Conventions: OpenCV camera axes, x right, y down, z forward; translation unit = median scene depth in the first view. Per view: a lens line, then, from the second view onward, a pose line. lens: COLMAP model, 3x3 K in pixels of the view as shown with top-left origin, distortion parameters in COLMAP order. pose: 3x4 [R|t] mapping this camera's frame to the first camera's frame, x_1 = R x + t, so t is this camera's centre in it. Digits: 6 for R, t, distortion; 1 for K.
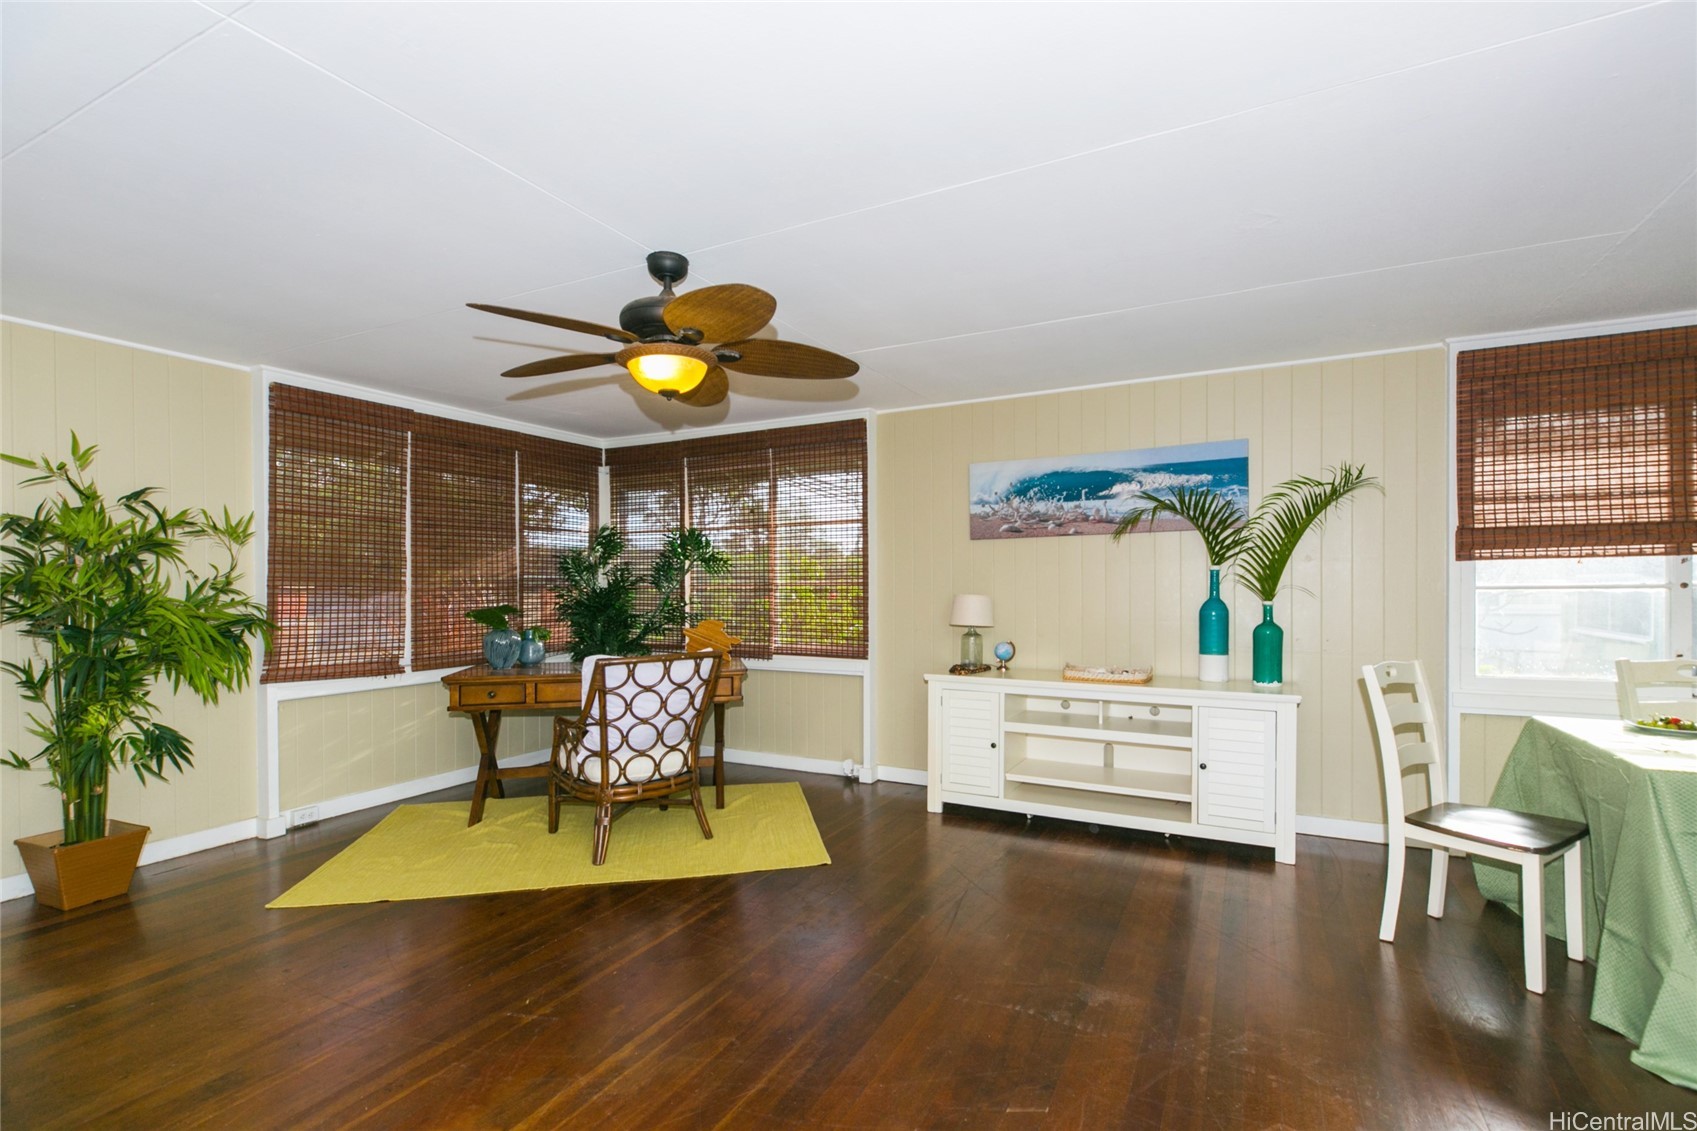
lens RADIAL K [[764.7, 0, 865.8], [0, 764.7, 588.1], [0, 0, 1]] dist [0.009582, -0.006559]
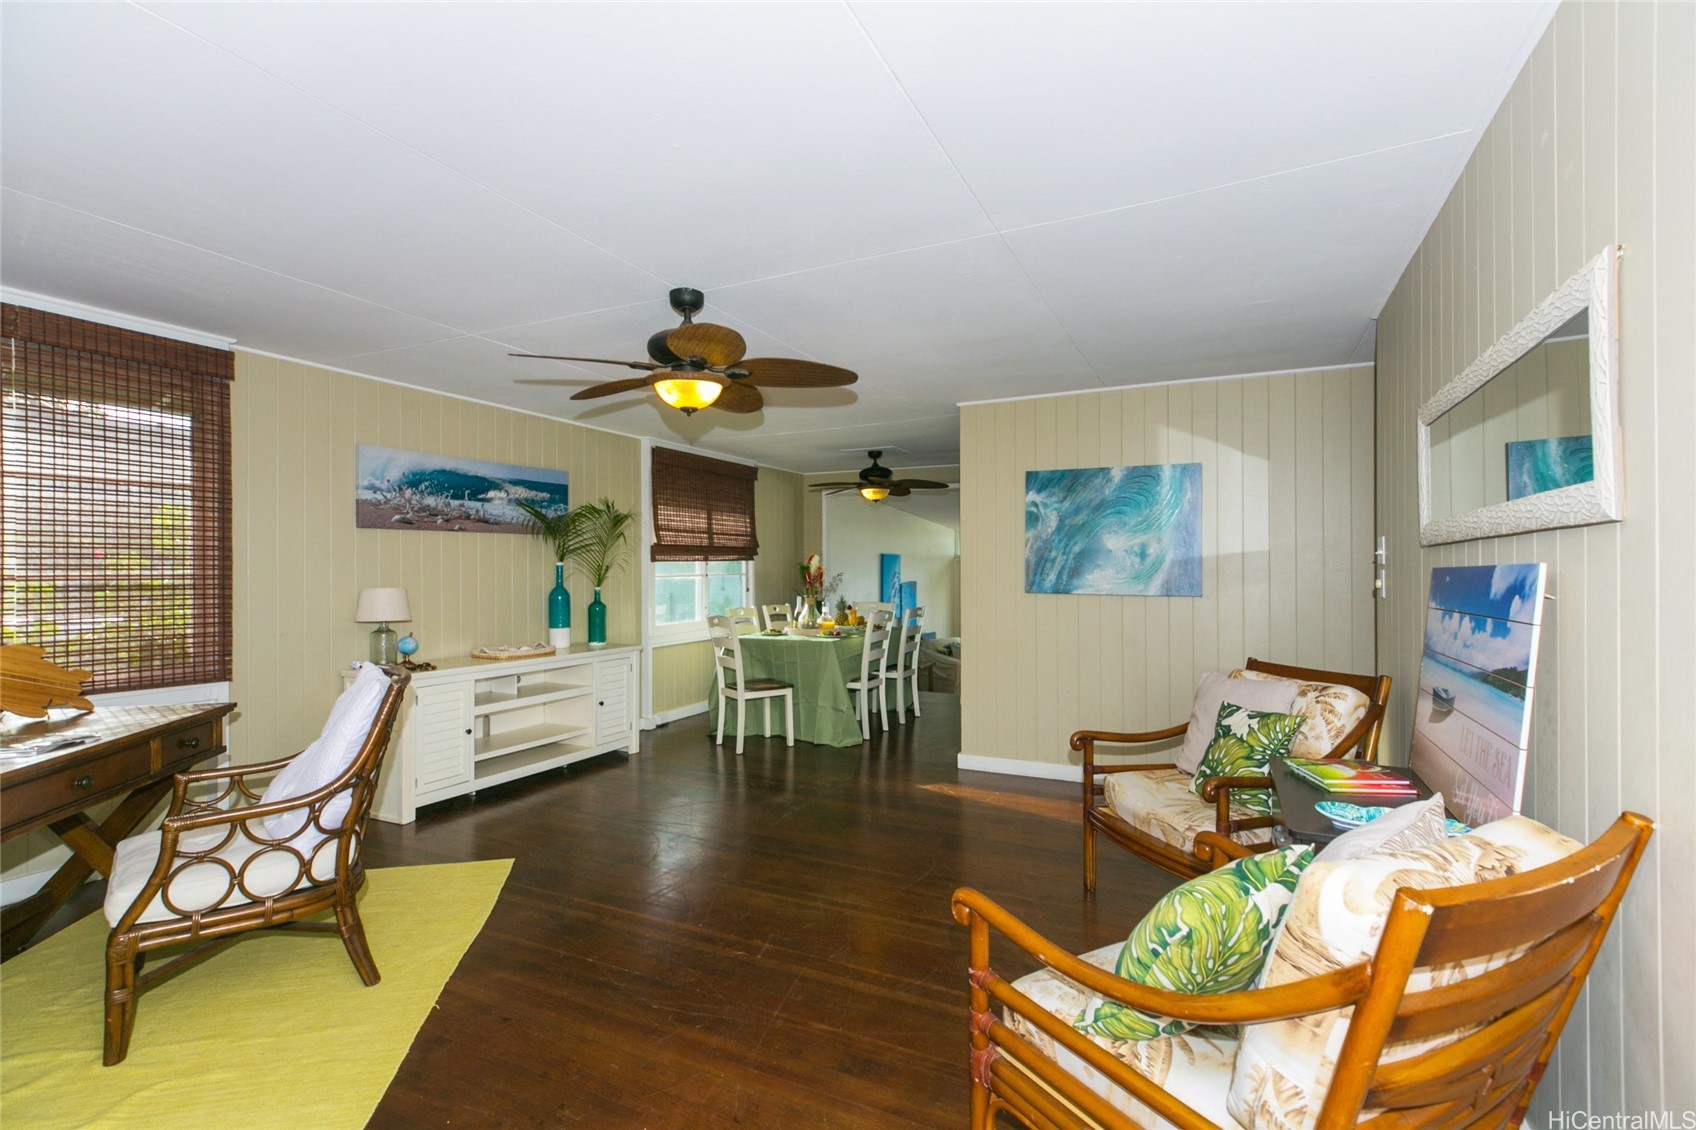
lens RADIAL K [[764.3, 0, 873.2], [0, 764.3, 556.8], [0, 0, 1]] dist [0.009582, -0.006559]
pose [[-0.031648, 0.022619, 0.999243, -0.920624], [0.010780, 0.999693, -0.022288, -0.002279], [-0.999441, 0.010066, -0.031882, 0.494429]]
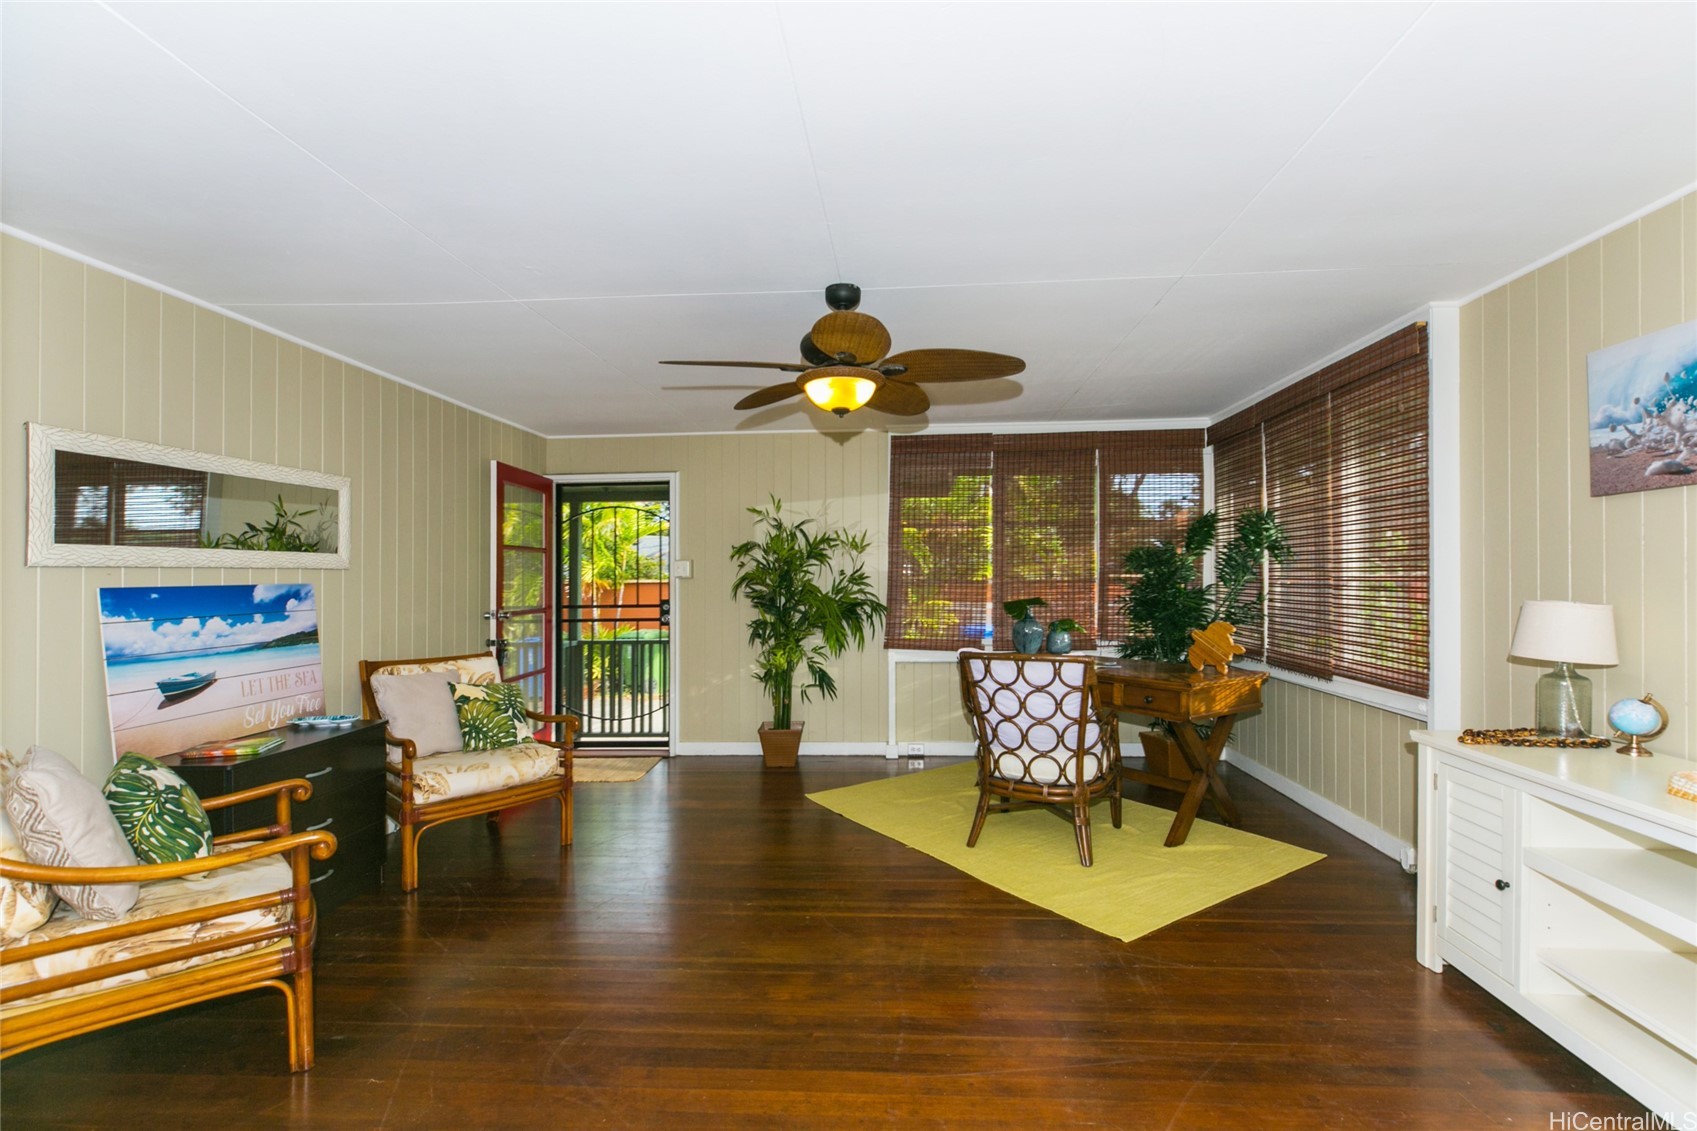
lens RADIAL K [[764.7, 0, 863.0], [0, 764.7, 569.8], [0, 0, 1]] dist [0.009582, -0.006559]
pose [[0.396502, -0.006913, -0.918008, 0.494312], [0.002573, 0.999976, -0.006419, -0.012970], [0.918030, 0.000183, 0.396510, 0.388532]]
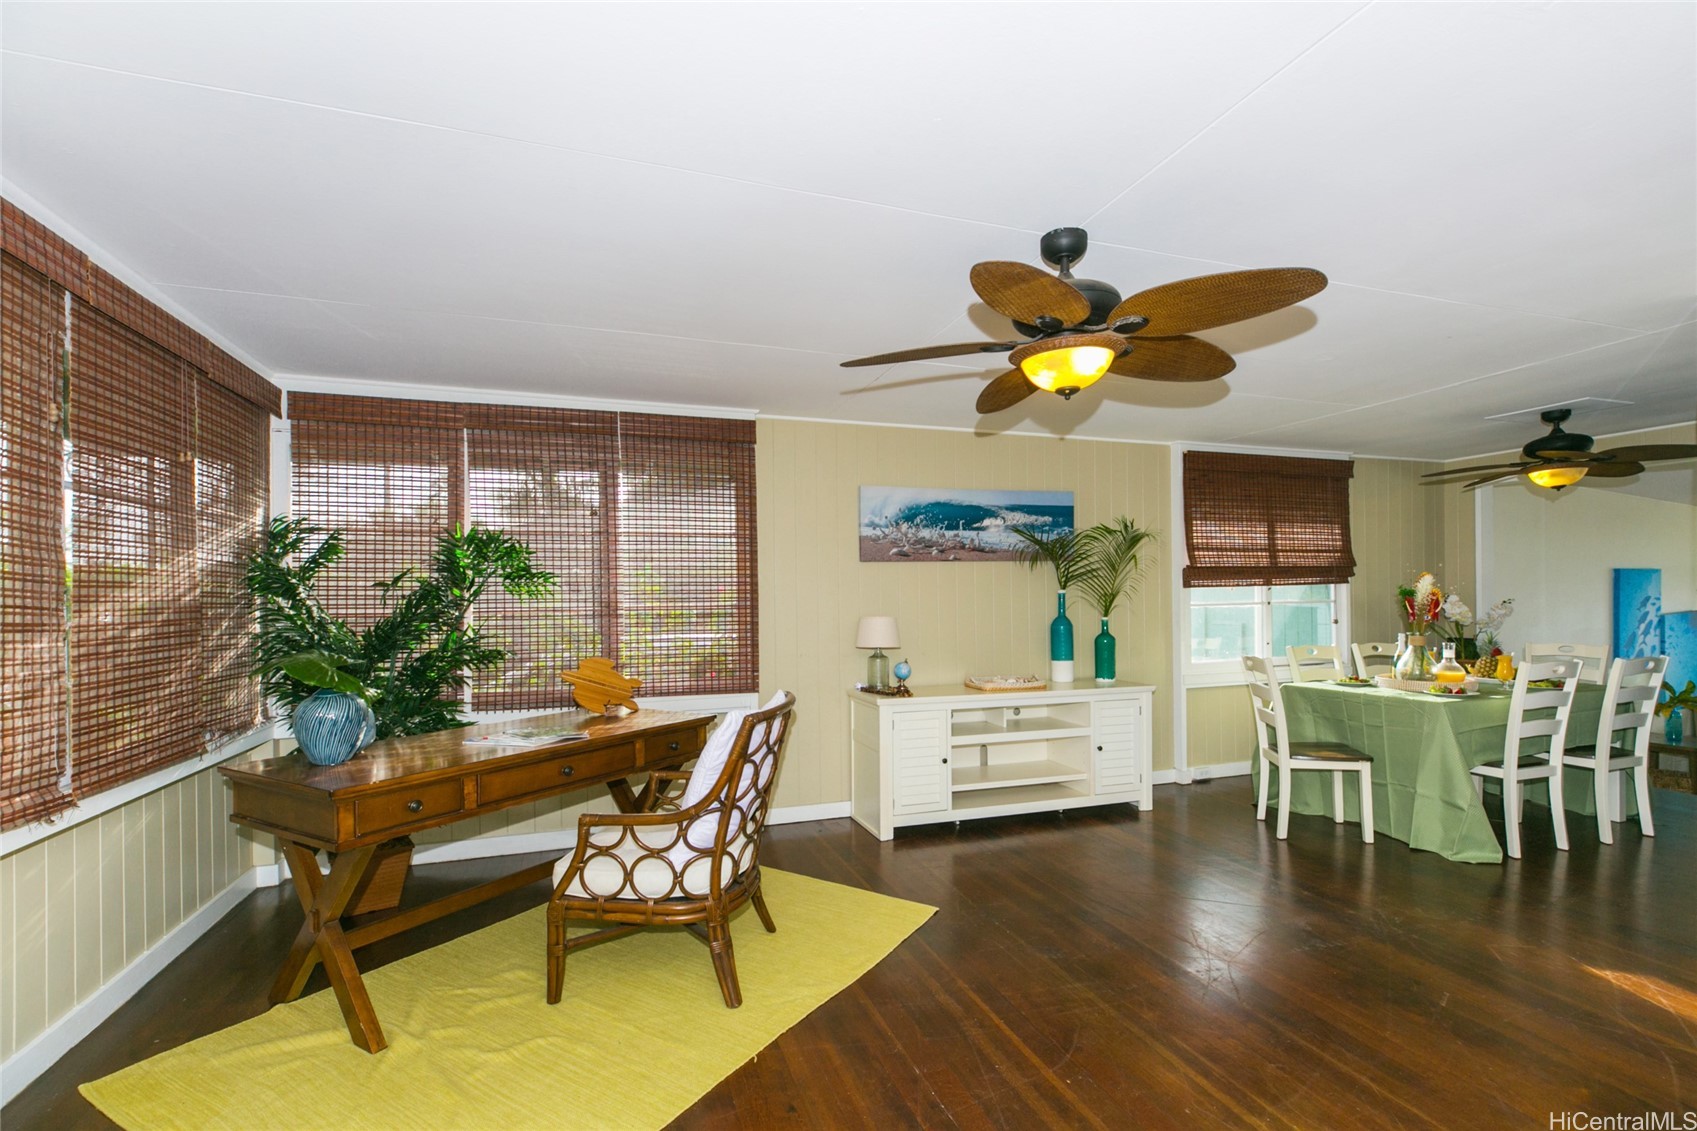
lens RADIAL K [[764.7, 0, 855.0], [0, 764.7, 594.7], [0, 0, 1]] dist [0.009582, -0.006559]
pose [[0.699995, 0.002176, 0.714144, -0.679315], [0.010805, 0.999849, -0.013637, -0.007772], [-0.714066, 0.017262, 0.699866, 0.364894]]
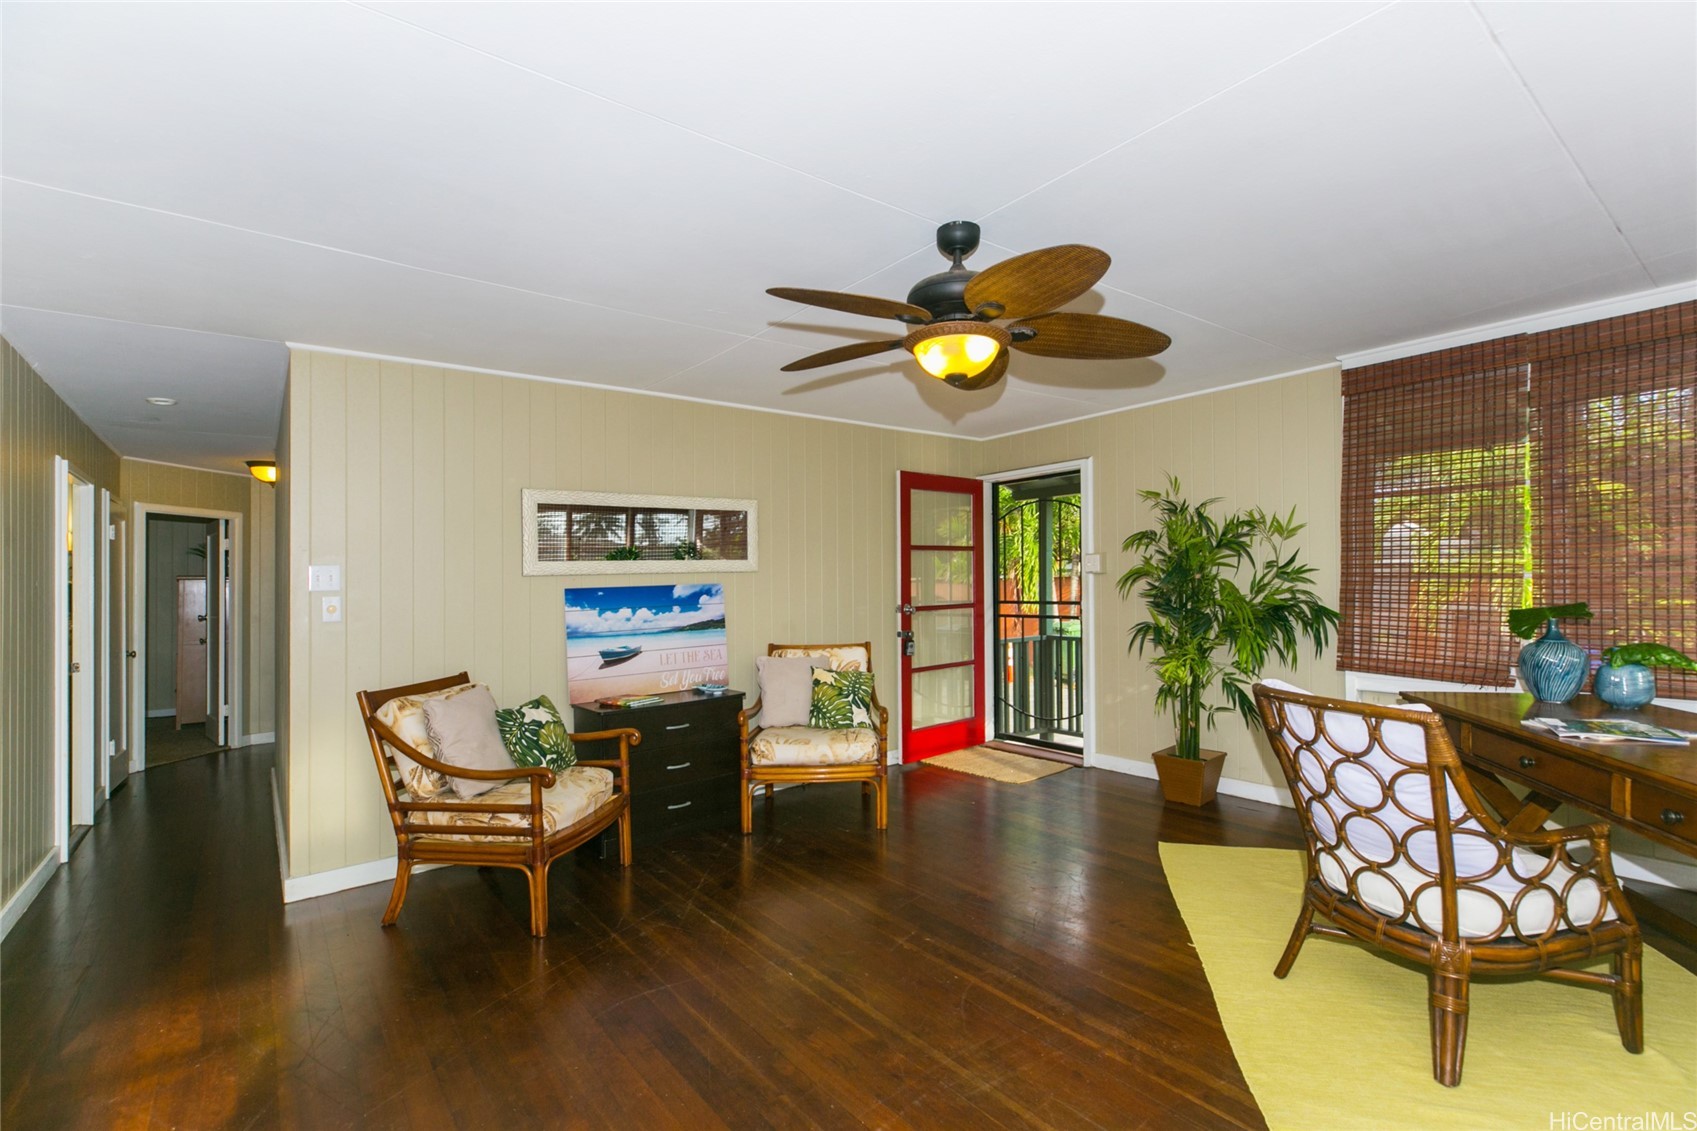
lens RADIAL K [[764.7, 0, 862.7], [0, 764.7, 566.7], [0, 0, 1]] dist [0.009582, -0.006559]
pose [[-0.416089, 0.001793, -0.909322, 0.398140], [0.019436, 0.999787, -0.006922, -0.017470], [0.909116, -0.020553, -0.416035, 0.831525]]
